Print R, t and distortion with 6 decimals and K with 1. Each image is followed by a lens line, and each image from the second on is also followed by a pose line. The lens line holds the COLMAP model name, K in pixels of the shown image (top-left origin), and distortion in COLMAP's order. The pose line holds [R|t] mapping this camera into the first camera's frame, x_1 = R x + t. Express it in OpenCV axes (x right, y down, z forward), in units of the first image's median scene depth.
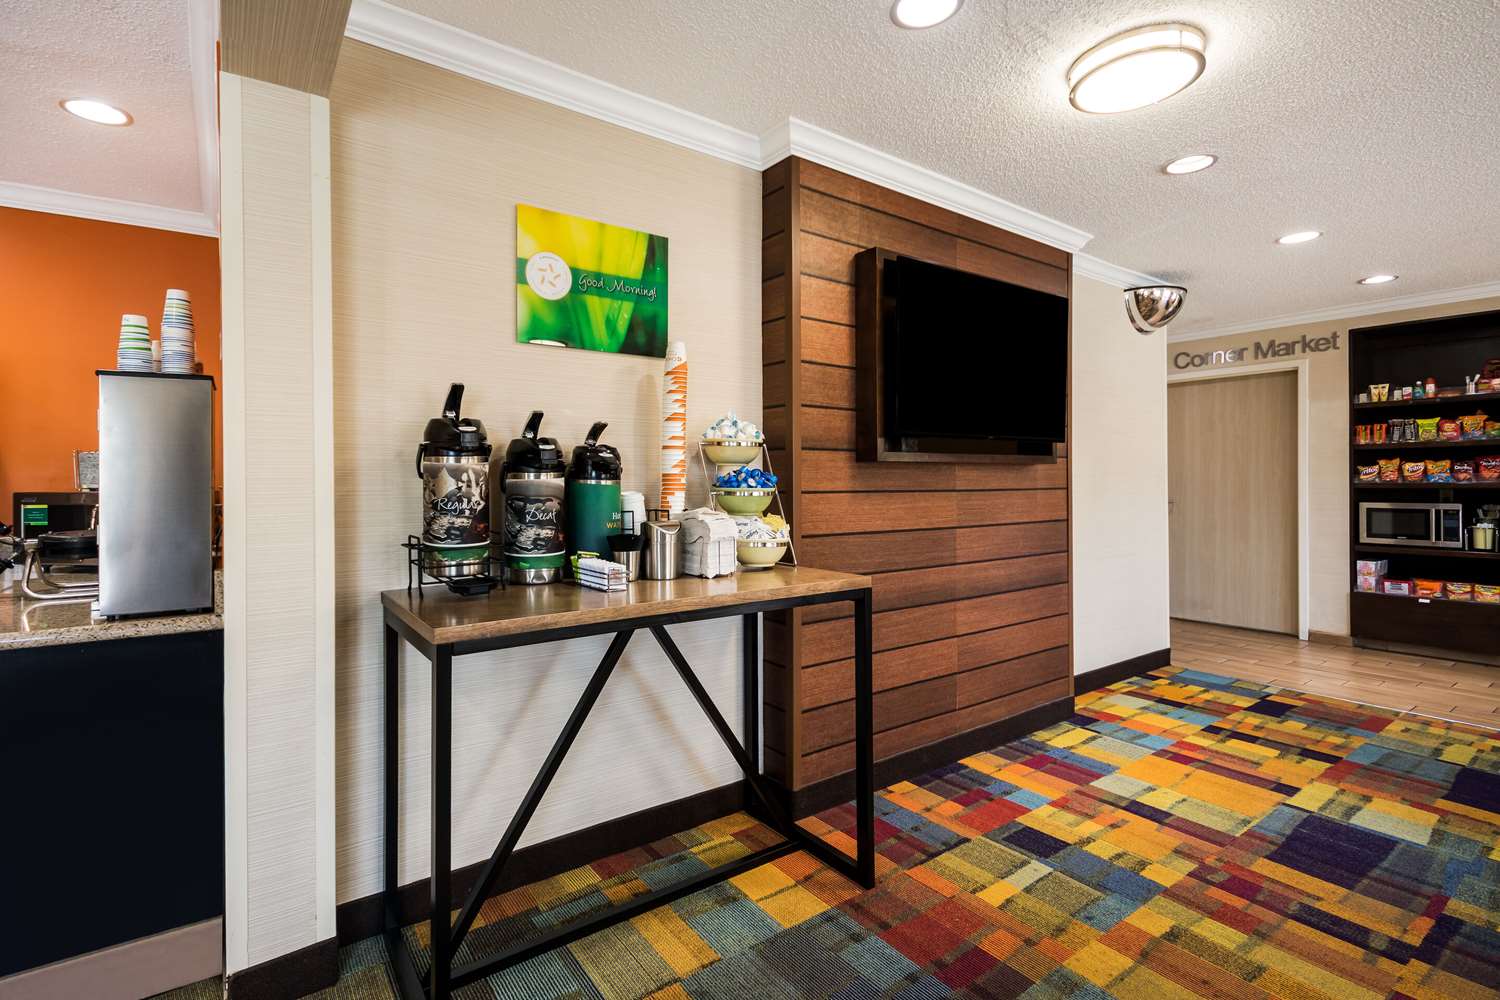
lens RADIAL K [[699.5, 0, 729.8], [0, 699.5, 479.5], [0, 0, 1]] dist [0.002367, -0.006971]
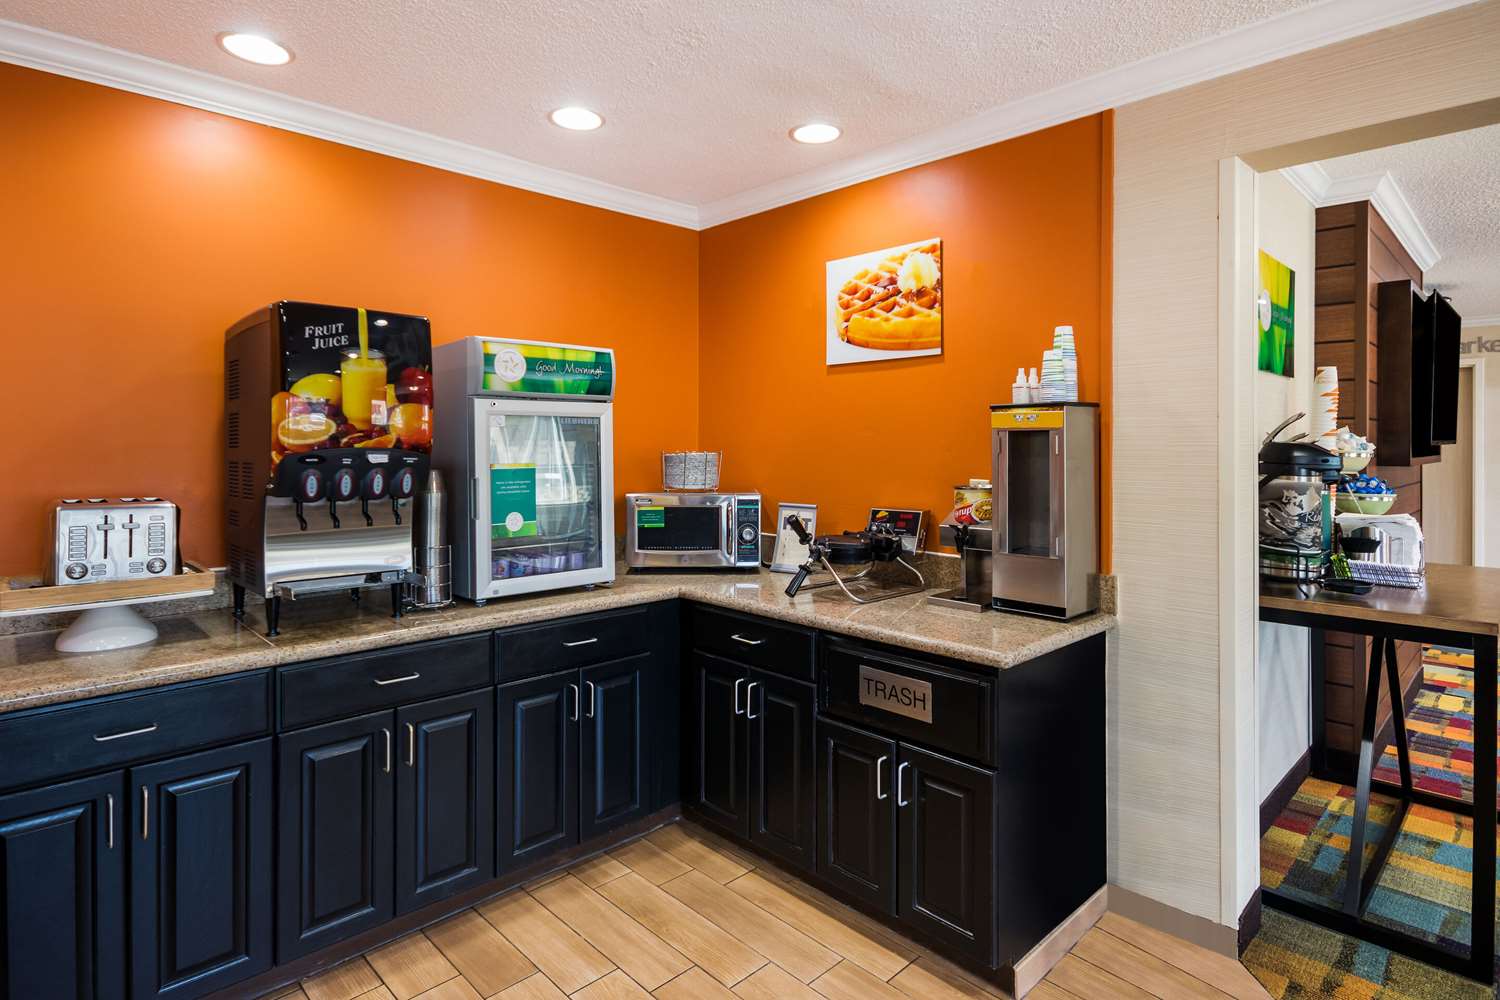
lens RADIAL K [[787.1, 0, 752.2], [0, 787.1, 443.3], [0, 0, 1]] dist [0.001199, 0.000680]
pose [[0.986439, 0.009347, 0.163861, -1.174151], [-0.009992, 0.999945, 0.003112, -0.063597], [-0.163823, -0.004707, 0.986479, -0.115990]]
